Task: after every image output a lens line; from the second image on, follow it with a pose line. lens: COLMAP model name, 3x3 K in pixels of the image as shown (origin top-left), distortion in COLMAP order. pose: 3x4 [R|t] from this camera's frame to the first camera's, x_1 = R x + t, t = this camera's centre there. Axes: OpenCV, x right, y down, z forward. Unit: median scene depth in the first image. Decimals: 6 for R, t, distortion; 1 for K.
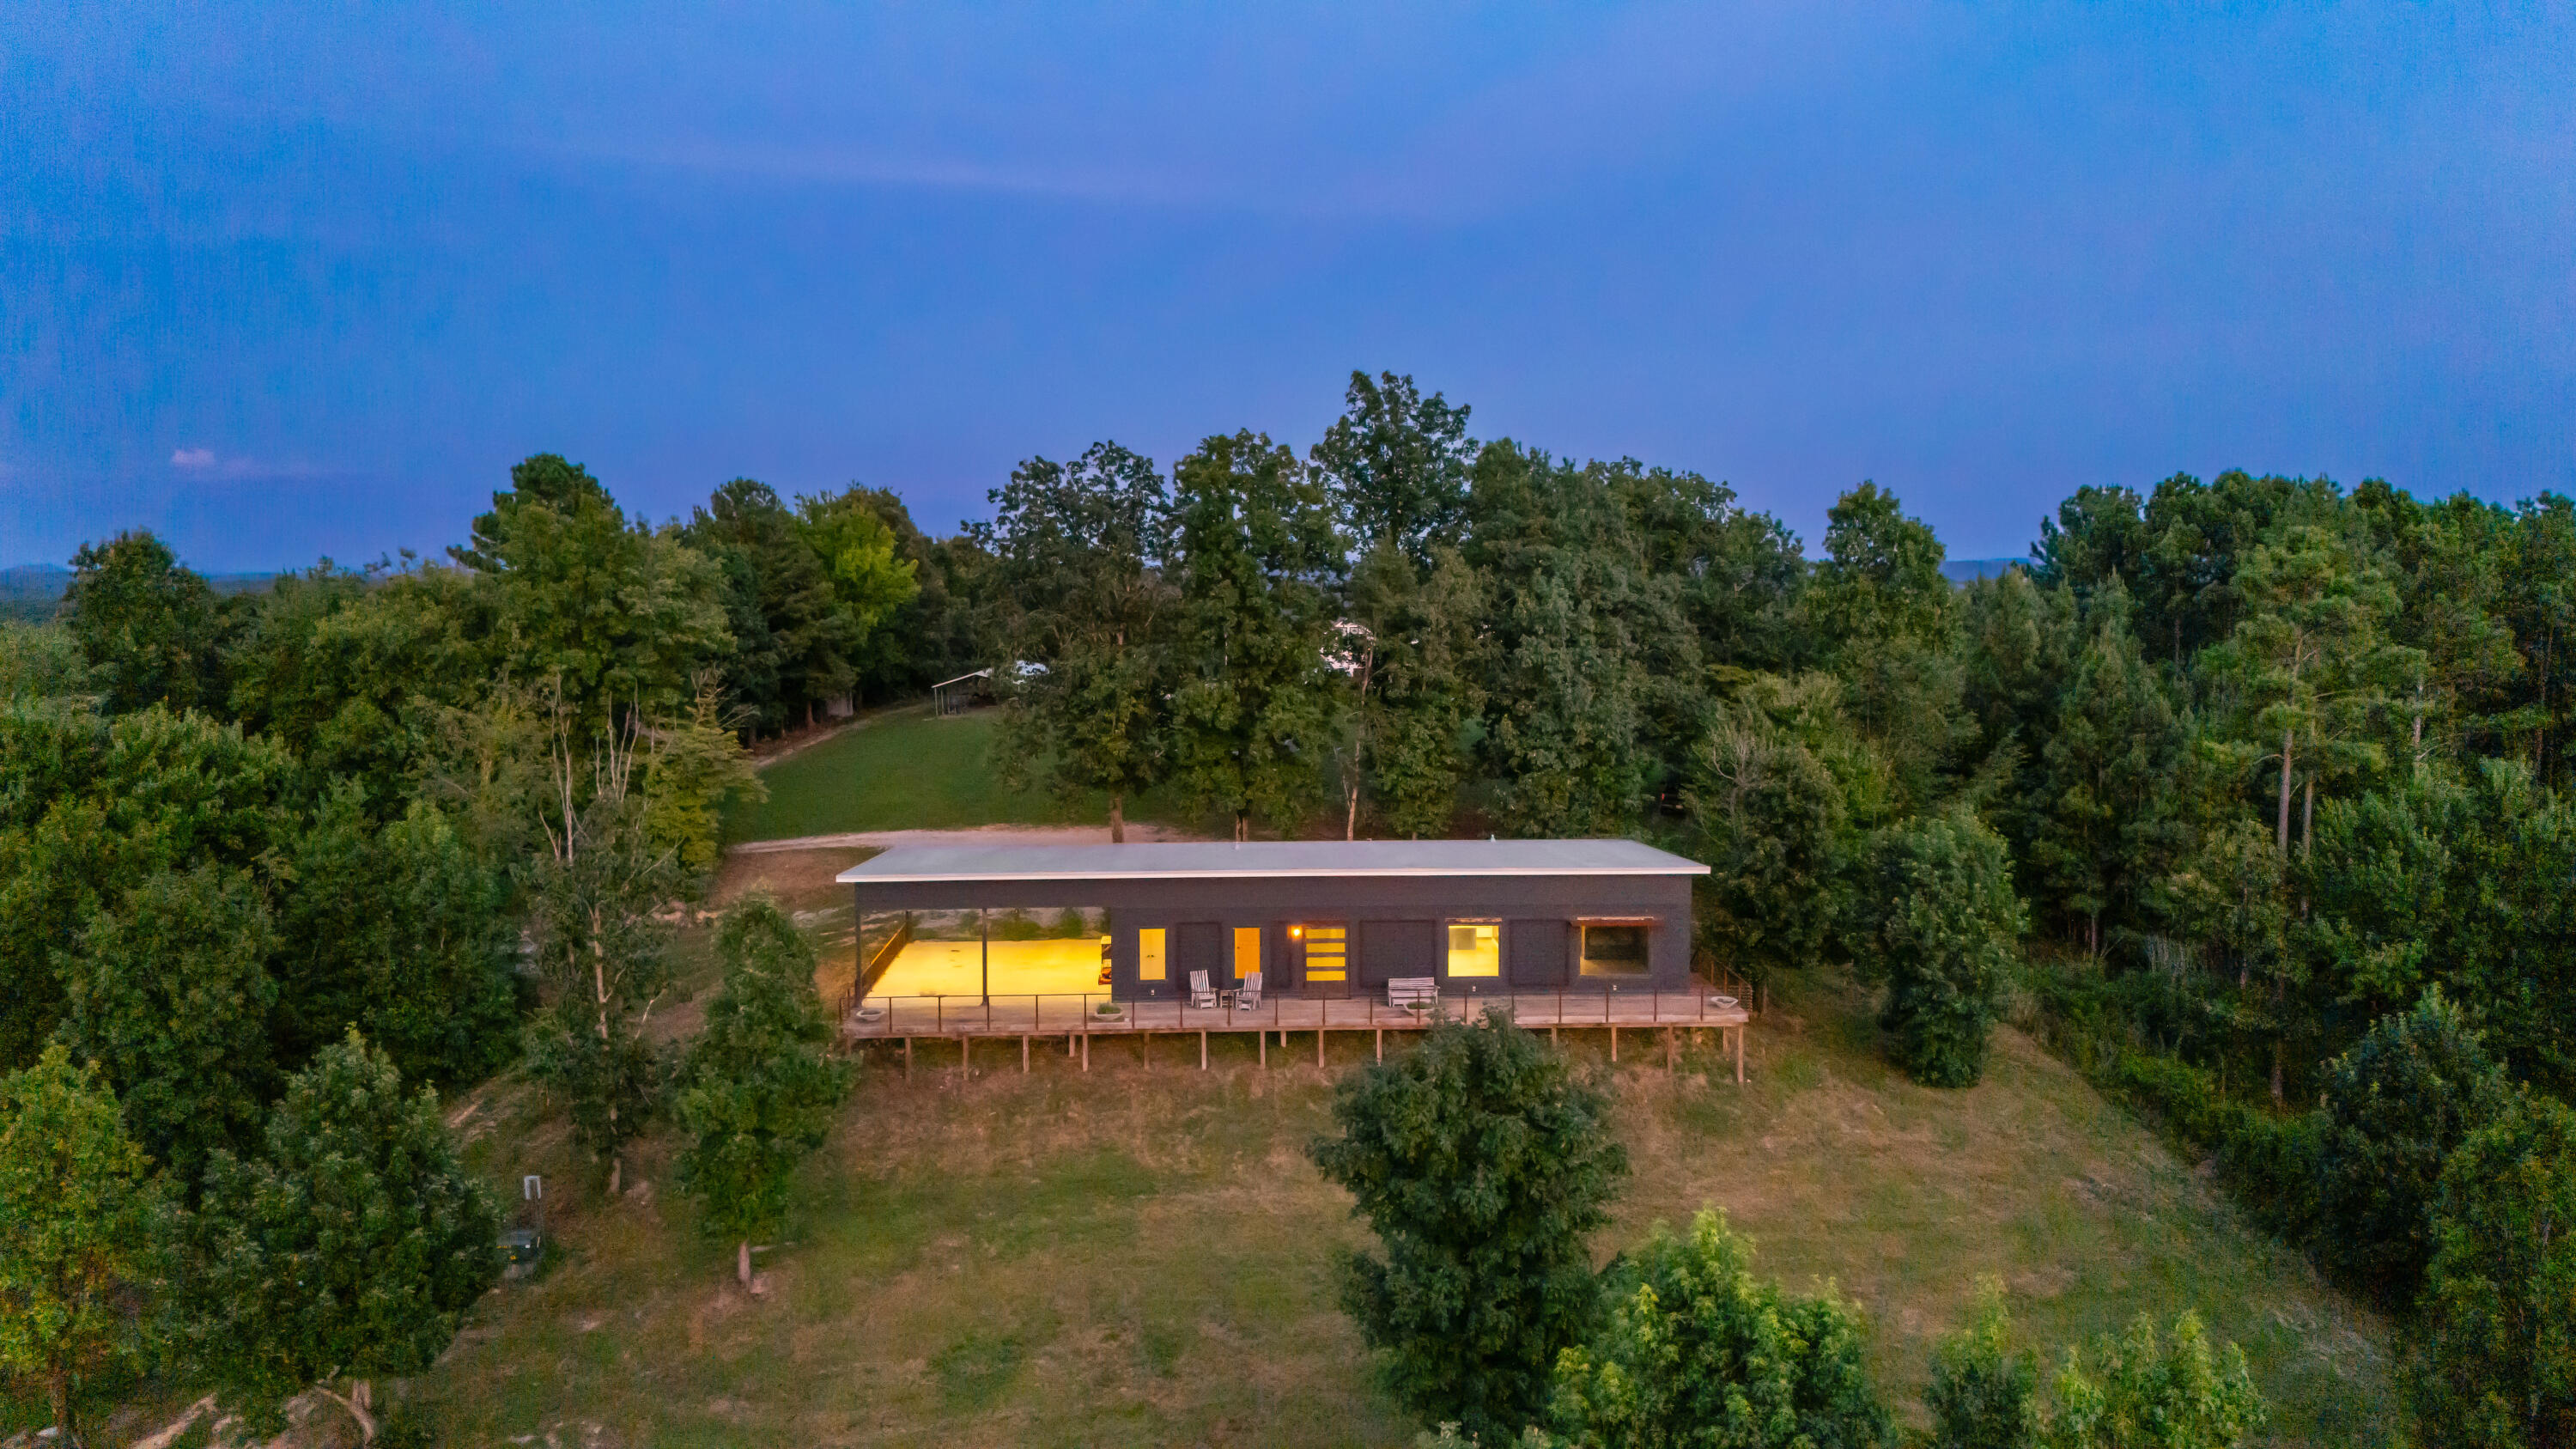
lens RADIAL K [[1892.9, 0, 1286.5], [0, 1892.9, 725.8], [0, 0, 1]] dist [0.053826, -0.040412]
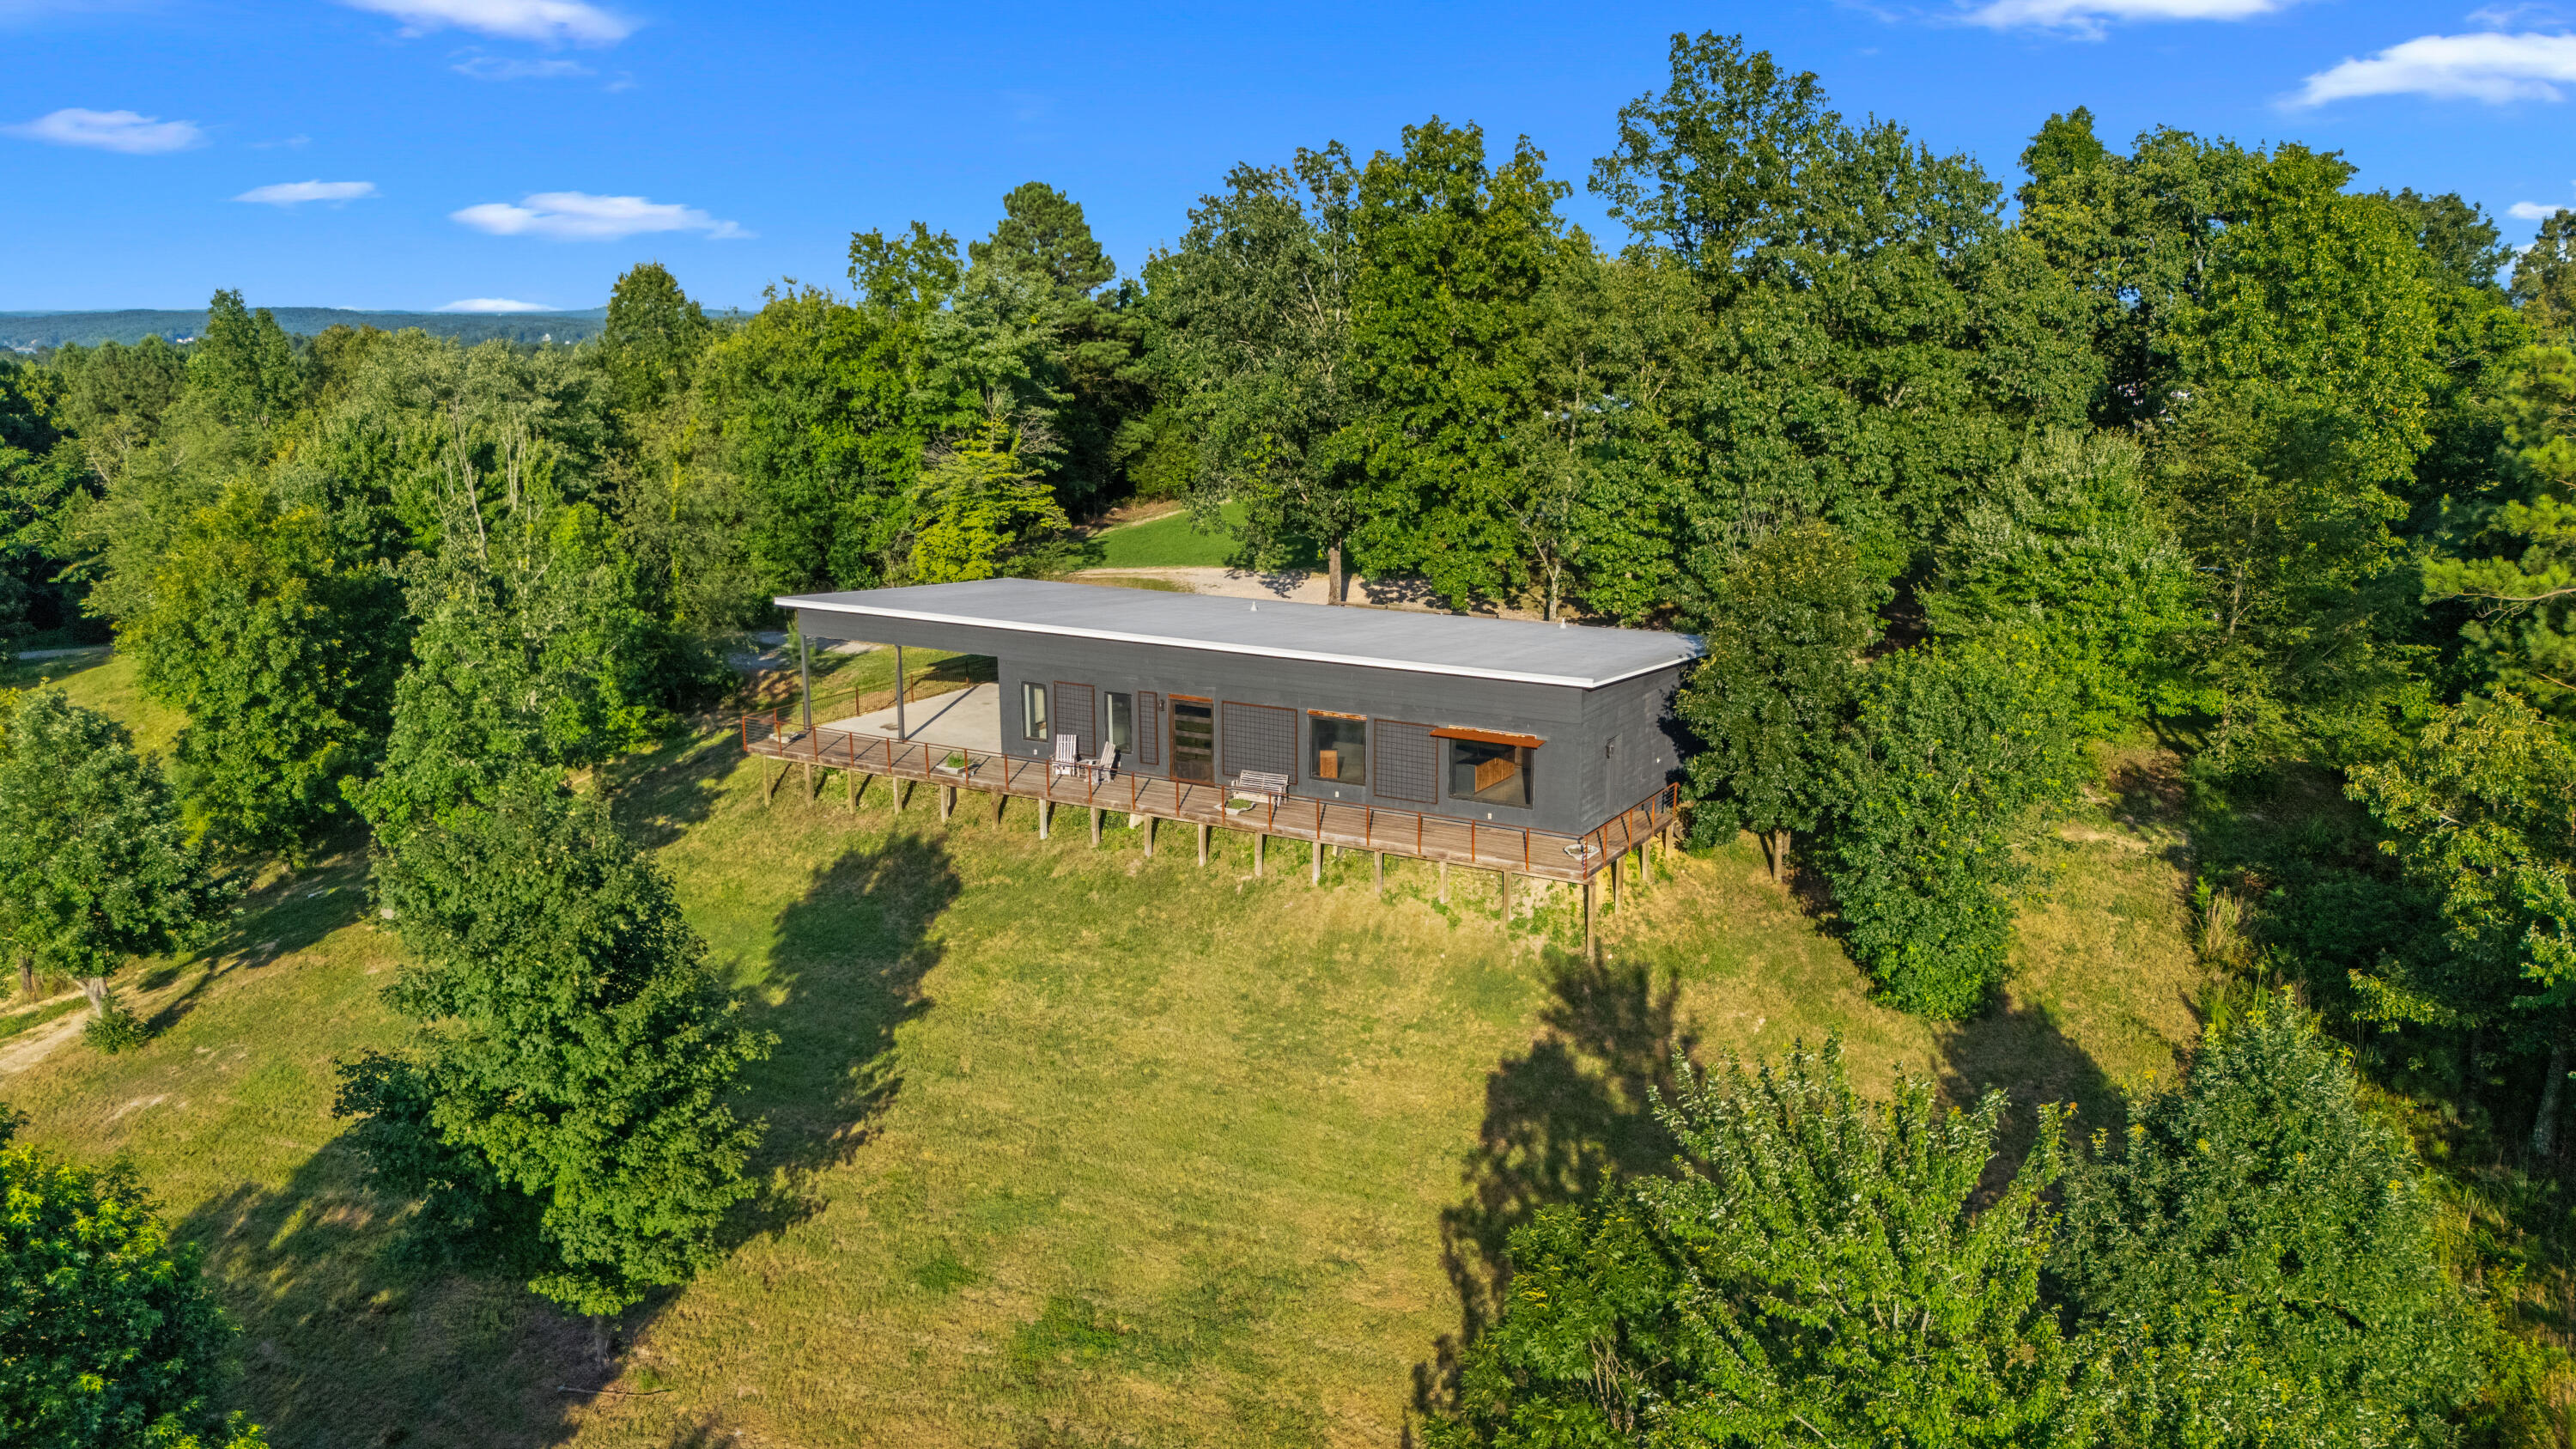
lens RADIAL K [[1892.9, 0, 1299.3], [0, 1892.9, 737.9], [0, 0, 1]] dist [0.053826, -0.040412]
pose [[0.833954, 0.119180, -0.538810, 0.540677], [-0.040242, 0.986935, 0.156015, -0.016739], [0.550364, -0.108427, 0.827854, 0.297619]]
